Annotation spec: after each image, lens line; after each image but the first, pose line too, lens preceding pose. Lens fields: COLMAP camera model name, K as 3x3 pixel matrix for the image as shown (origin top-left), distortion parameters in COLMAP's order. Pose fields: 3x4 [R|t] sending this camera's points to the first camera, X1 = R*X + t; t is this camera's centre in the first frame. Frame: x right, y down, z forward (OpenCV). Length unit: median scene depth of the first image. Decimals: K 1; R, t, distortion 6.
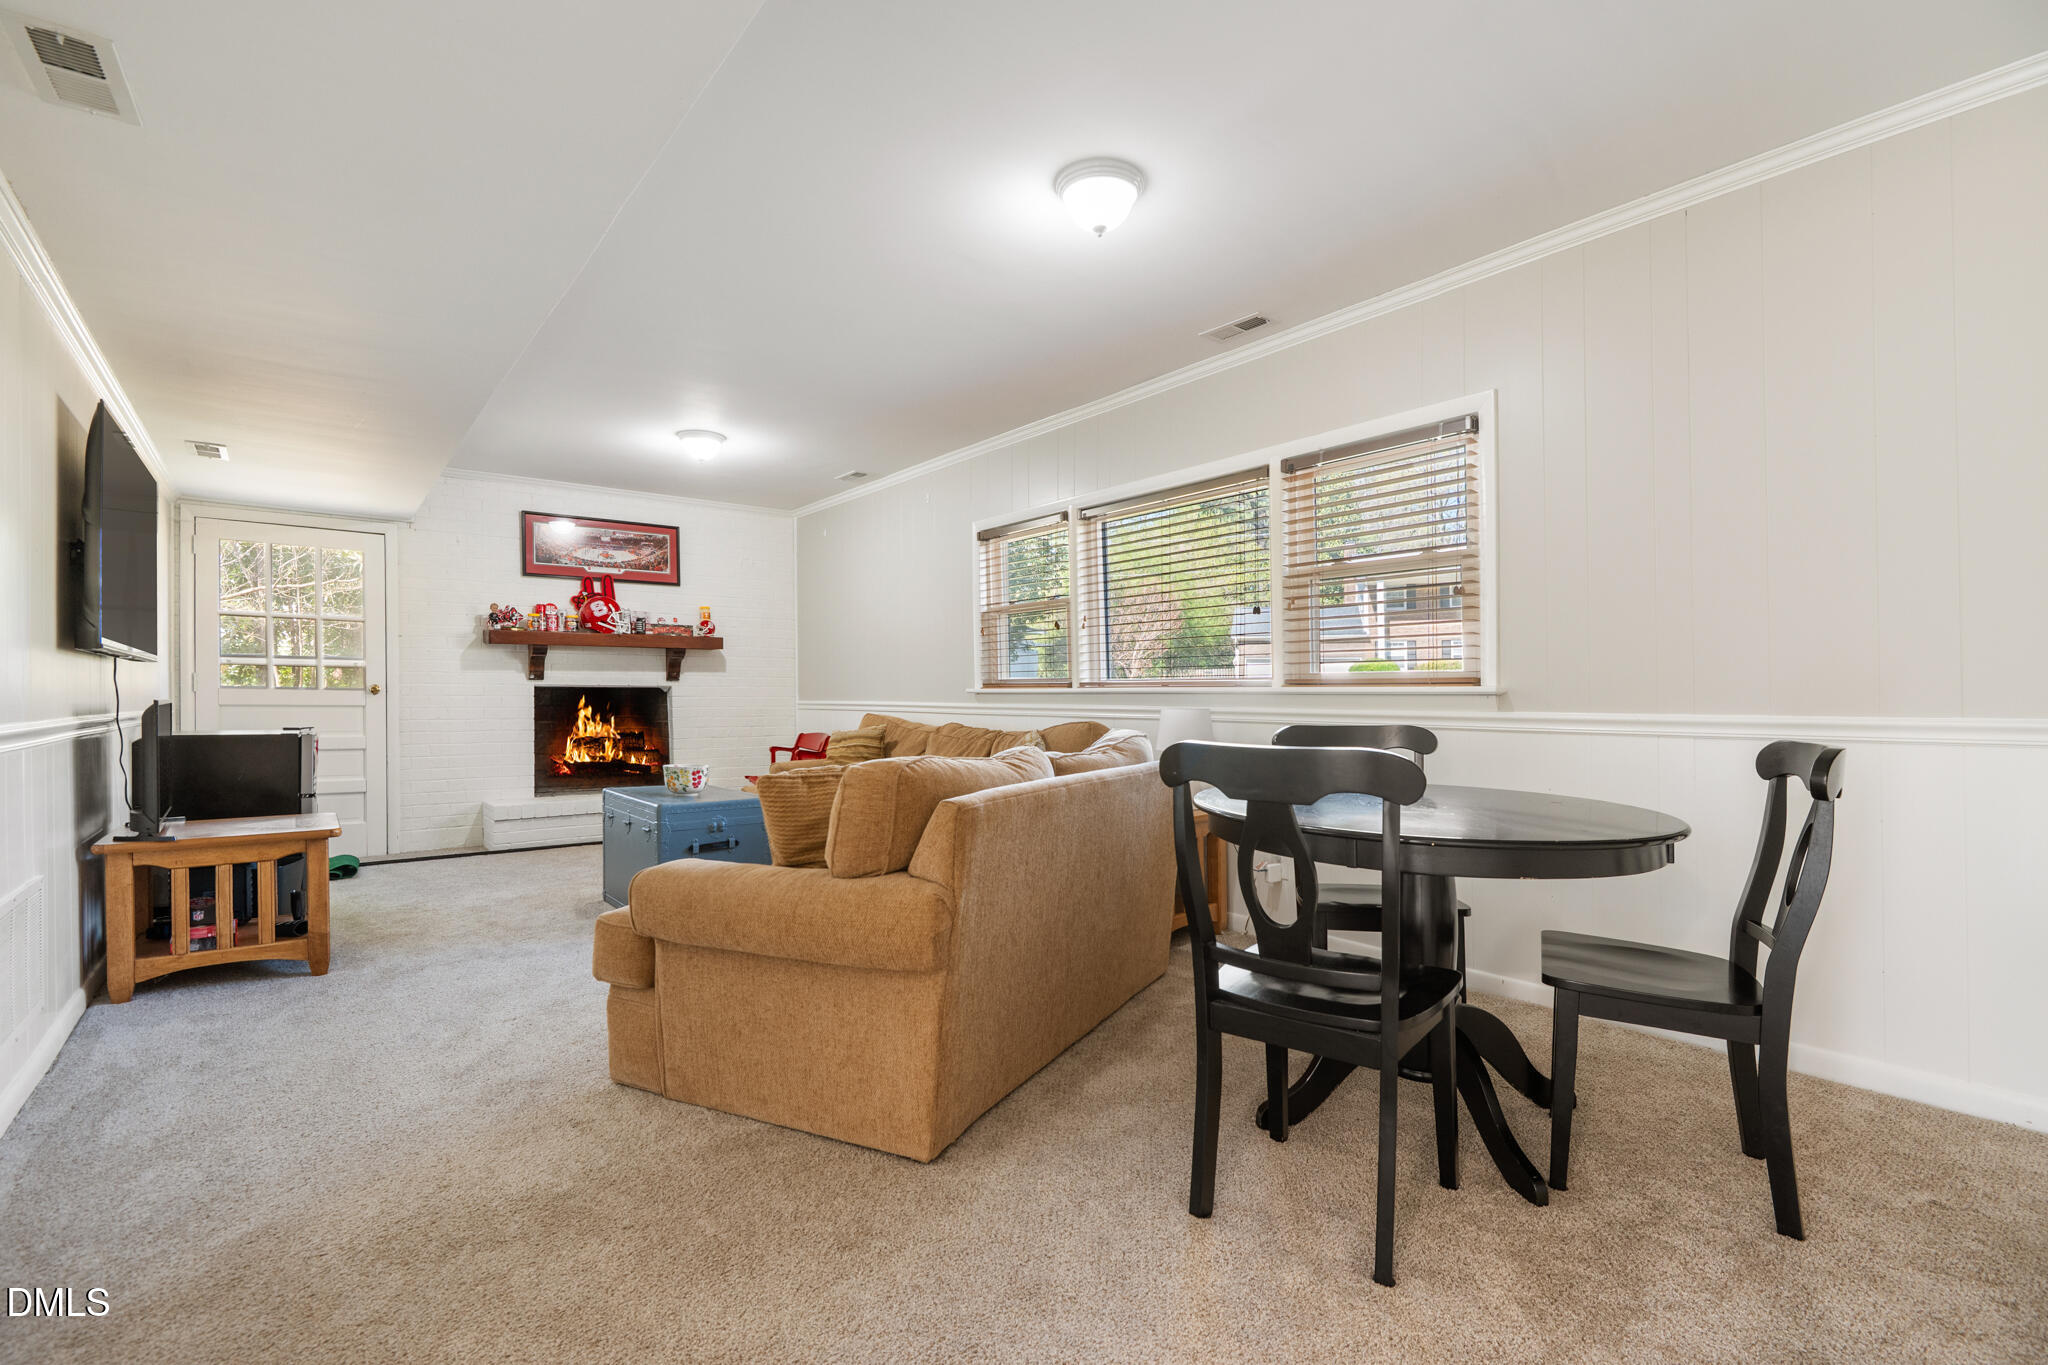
lens RADIAL K [[940.6, 0, 1022.1], [0, 940.6, 690.6], [0, 0, 1]] dist [-0.001718, -0.005066]
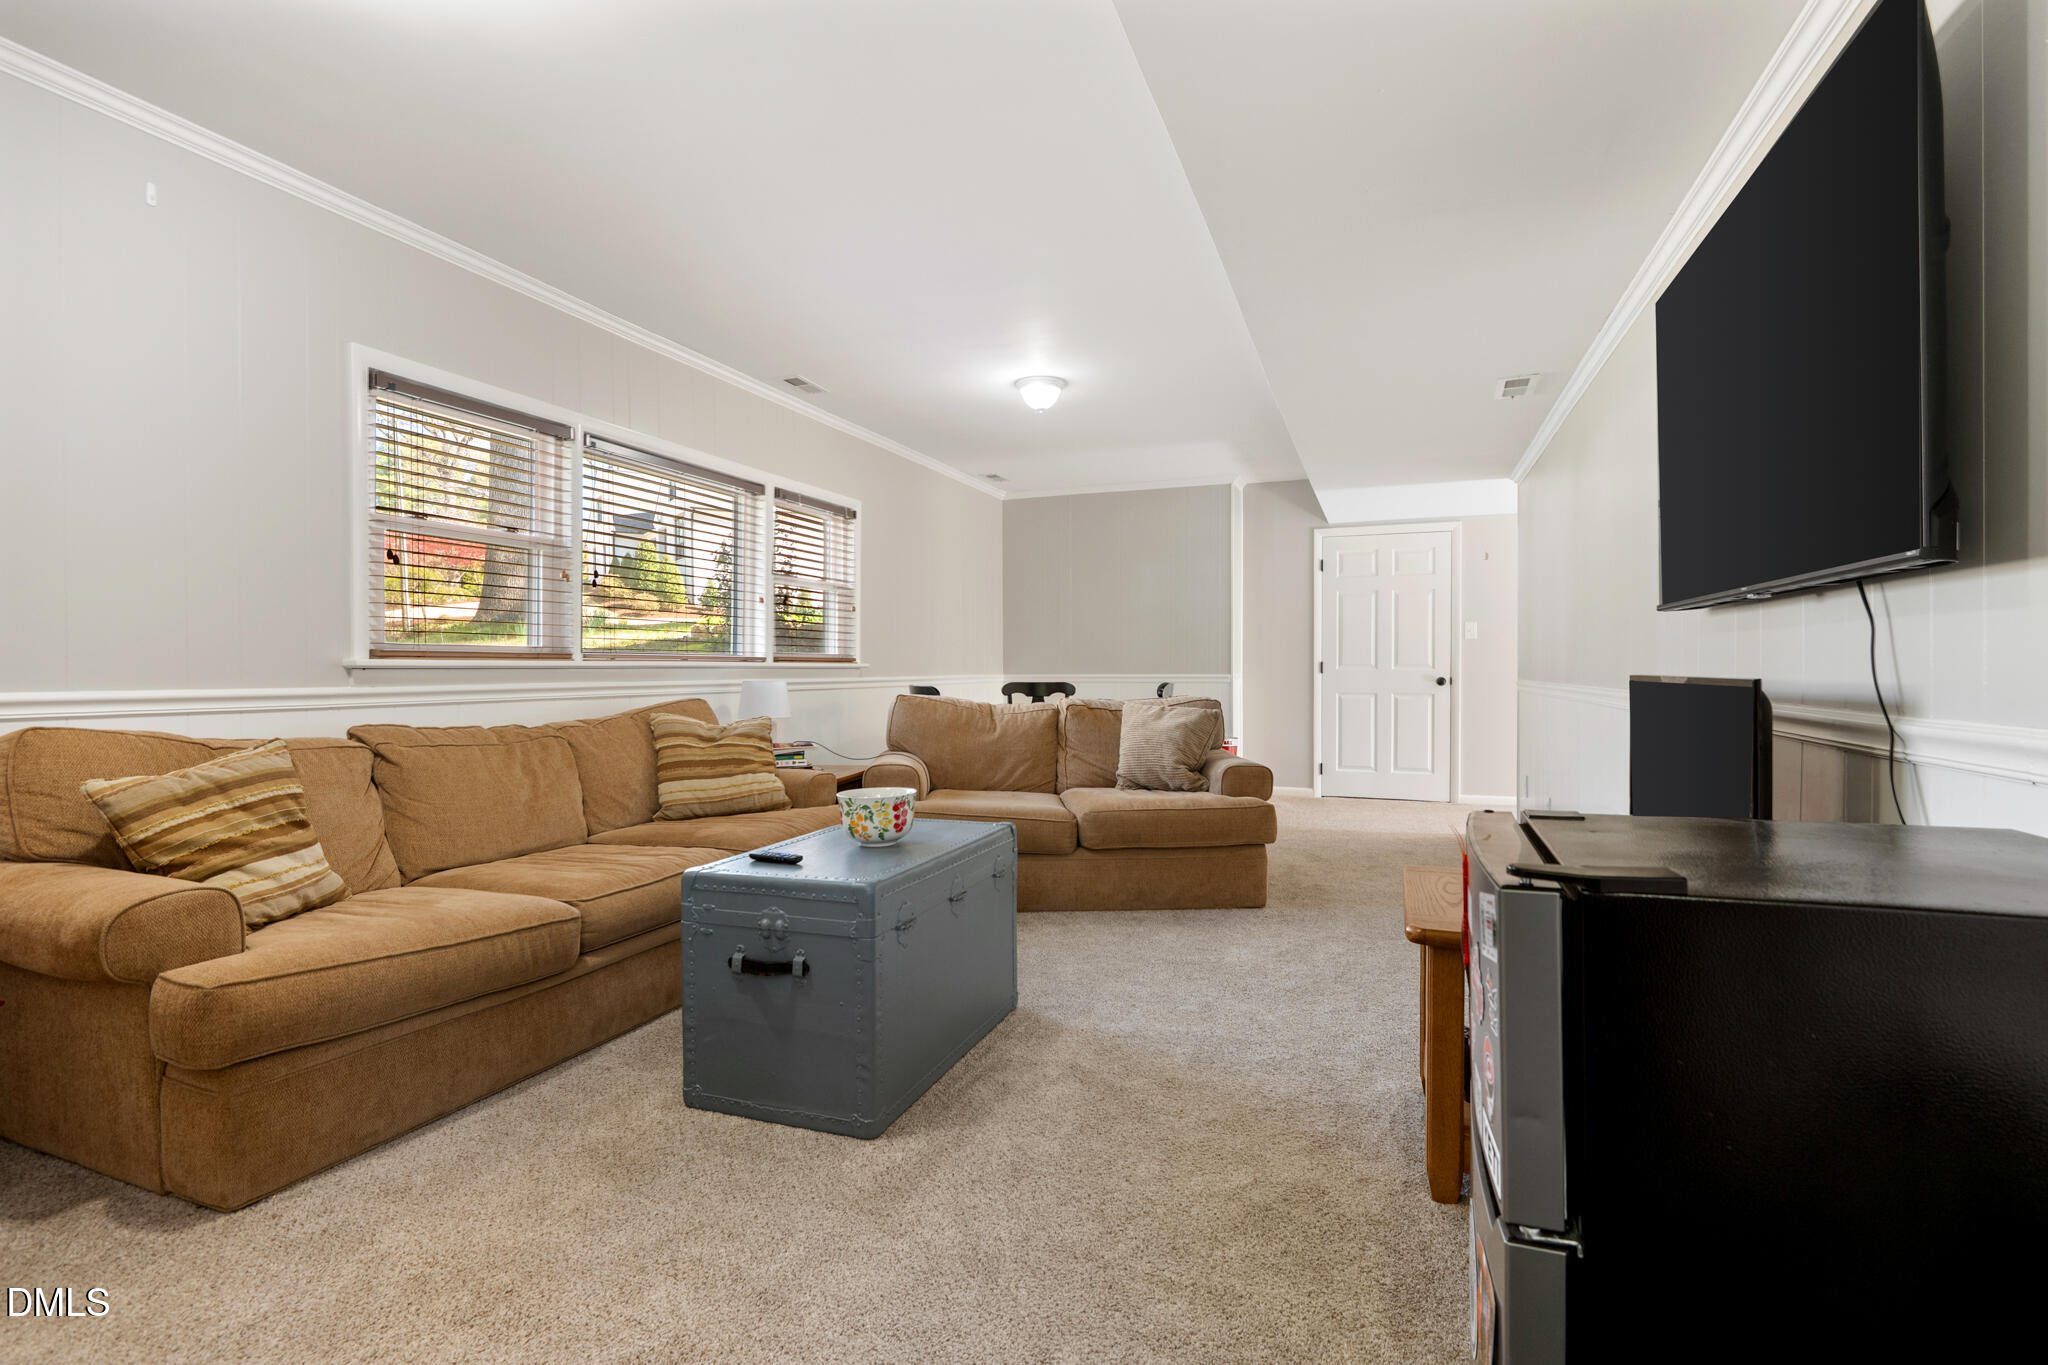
lens RADIAL K [[940.6, 0, 1024.5], [0, 940.6, 676.2], [0, 0, 1]] dist [-0.001718, -0.005066]
pose [[-0.515124, -0.001753, 0.857114, -0.803253], [0.004848, 0.999976, 0.004959, 0.008420], [-0.857102, 0.006709, -0.515103, 1.092138]]
